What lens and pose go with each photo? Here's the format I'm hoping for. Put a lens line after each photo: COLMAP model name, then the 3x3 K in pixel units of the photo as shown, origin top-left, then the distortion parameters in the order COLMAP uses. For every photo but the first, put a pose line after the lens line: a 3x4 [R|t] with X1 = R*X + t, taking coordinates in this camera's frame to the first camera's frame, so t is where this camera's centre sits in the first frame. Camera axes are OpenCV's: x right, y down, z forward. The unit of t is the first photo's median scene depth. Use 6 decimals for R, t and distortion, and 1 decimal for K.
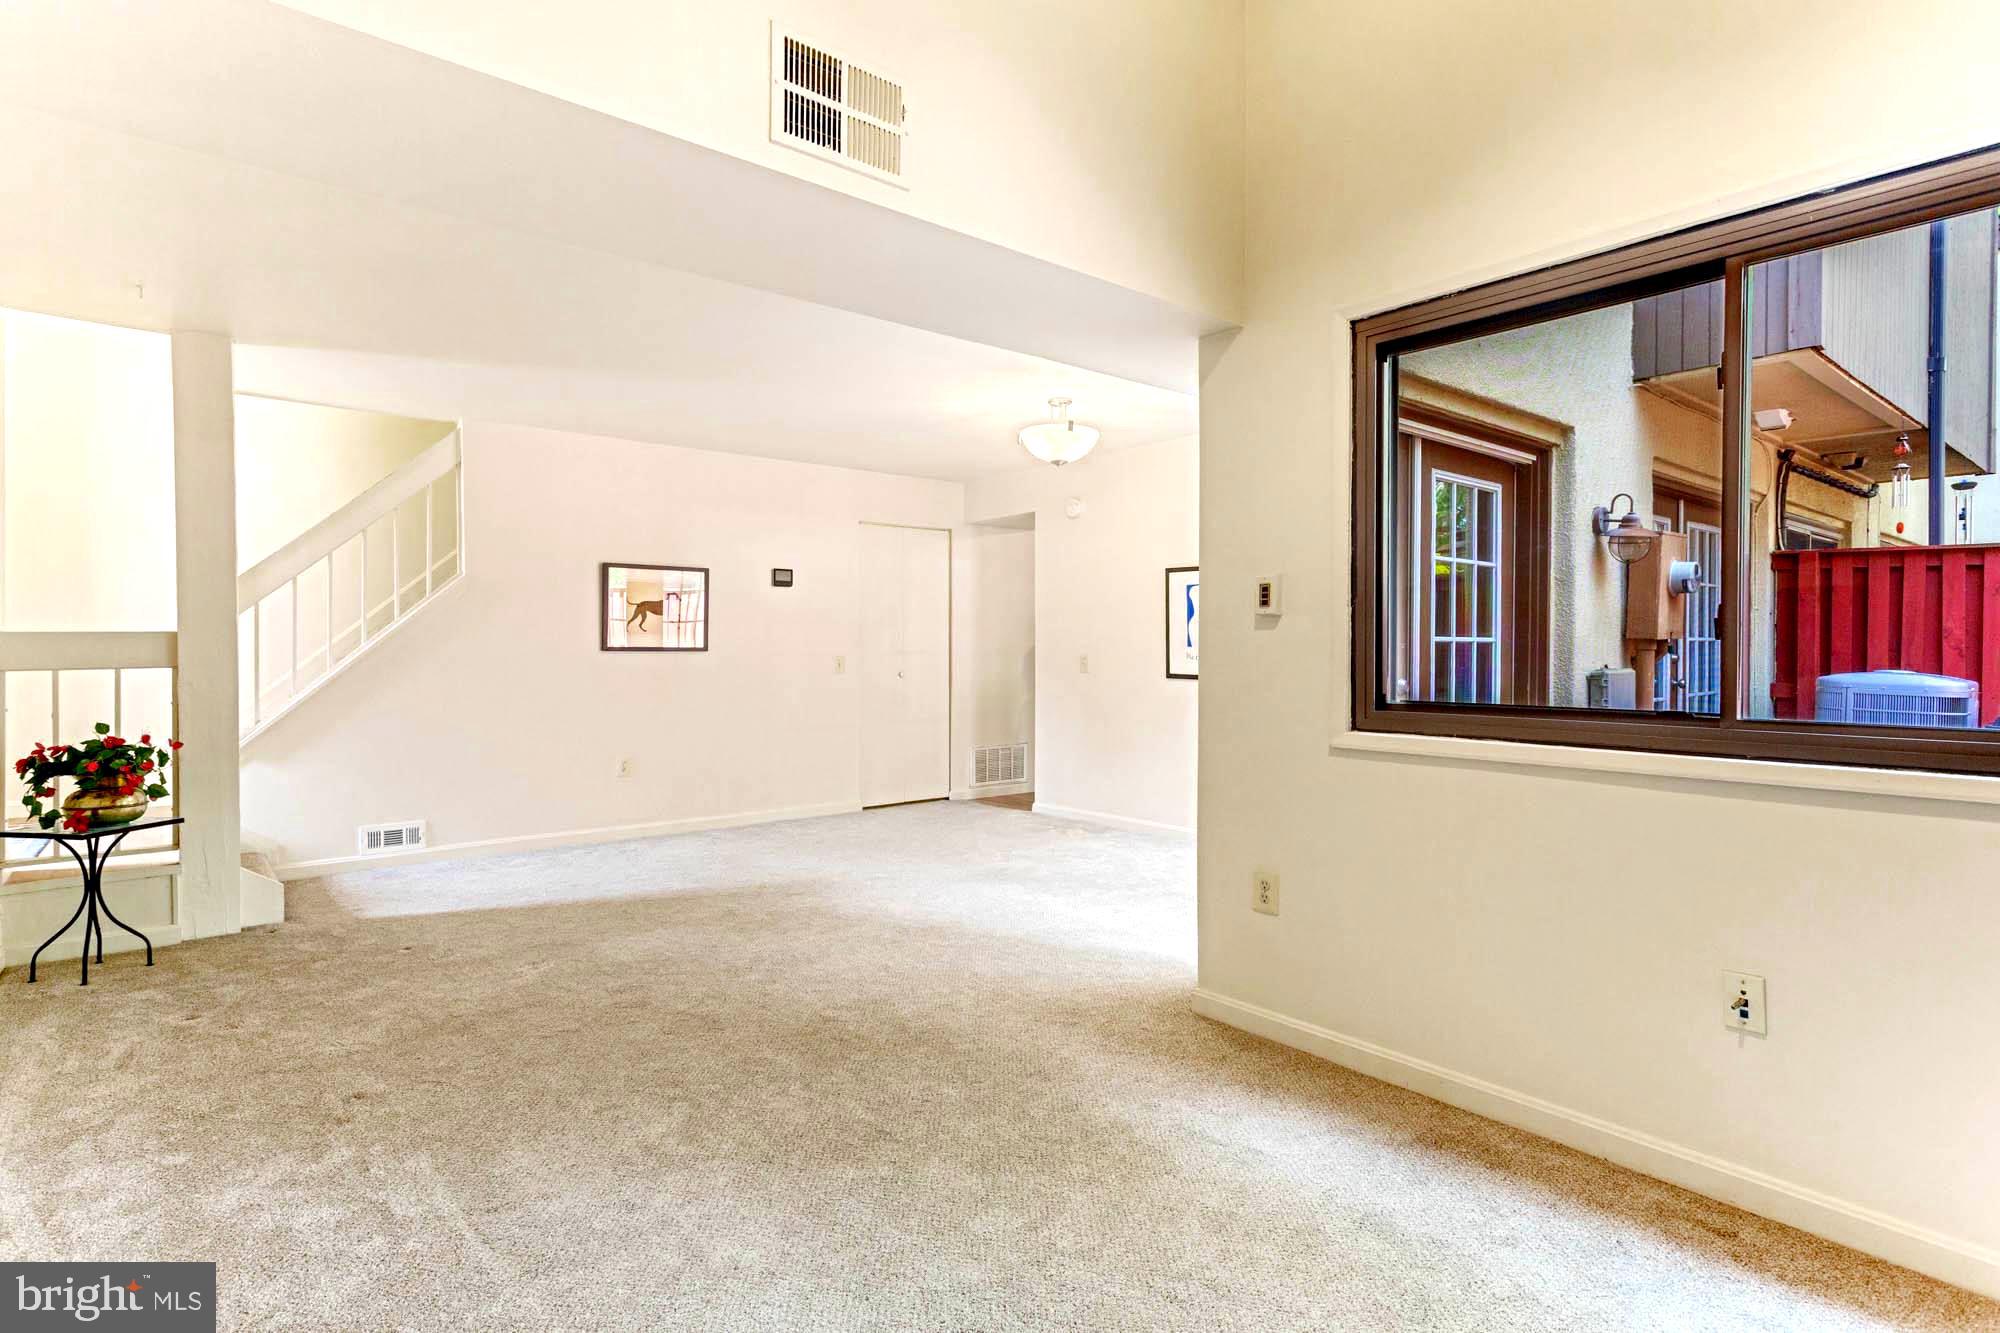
lens RADIAL K [[1007.3, 0, 999.2], [0, 1007.3, 659.0], [0, 0, 1]] dist [-0.000200, 0.000068]
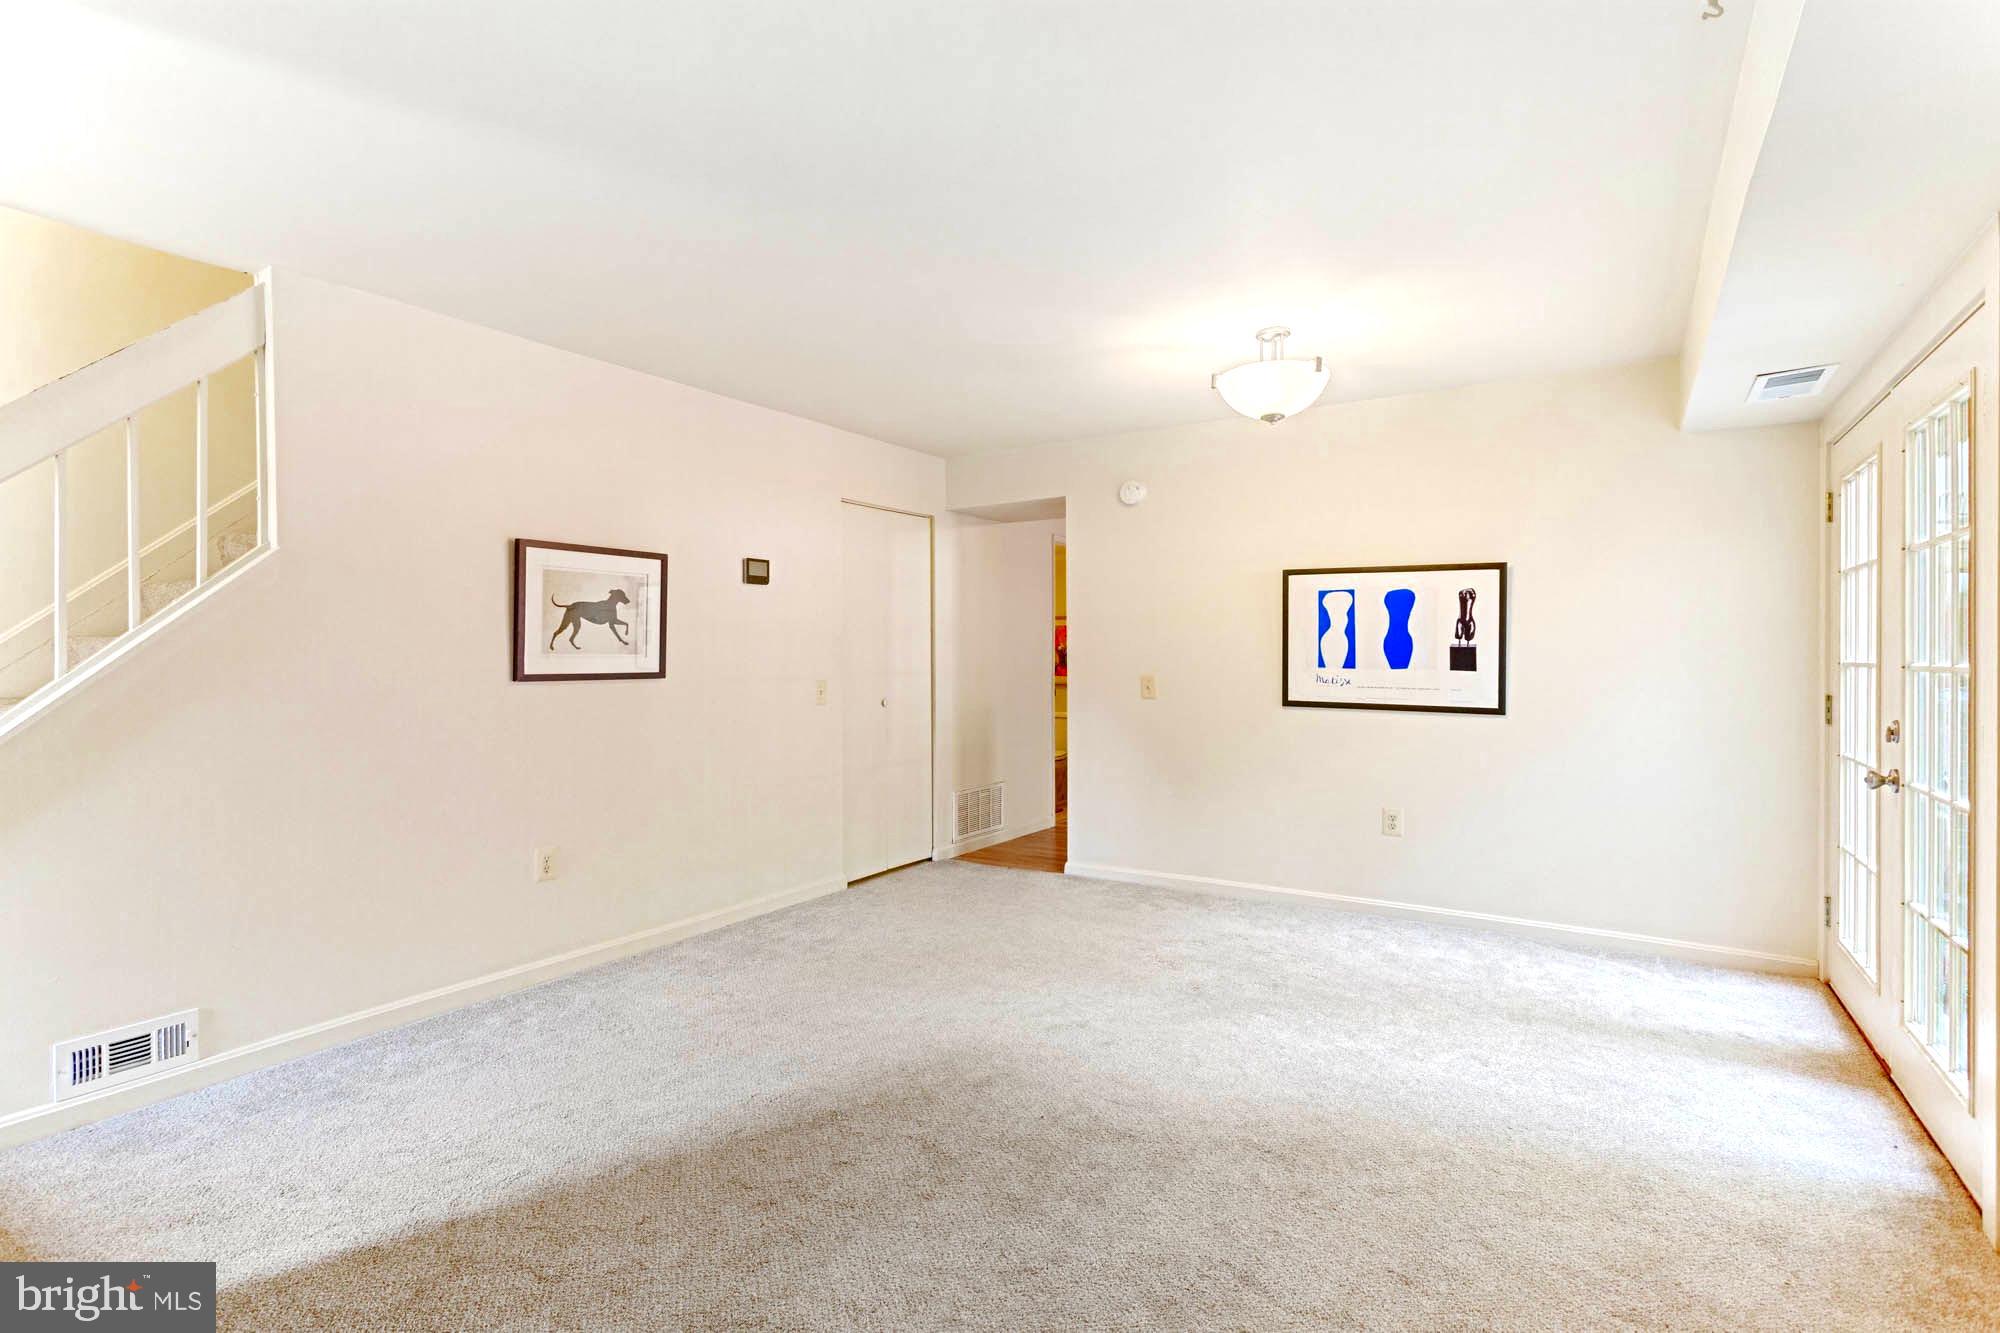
lens RADIAL K [[954.4, 0, 1002.2], [0, 954.4, 660.3], [0, 0, 1]] dist [0.000410, -0.000155]
pose [[0.950367, -0.005161, 0.311088, -0.289702], [0.006524, 0.999973, -0.003341, -0.016995], [-0.311062, 0.005204, 0.950375, 0.348770]]
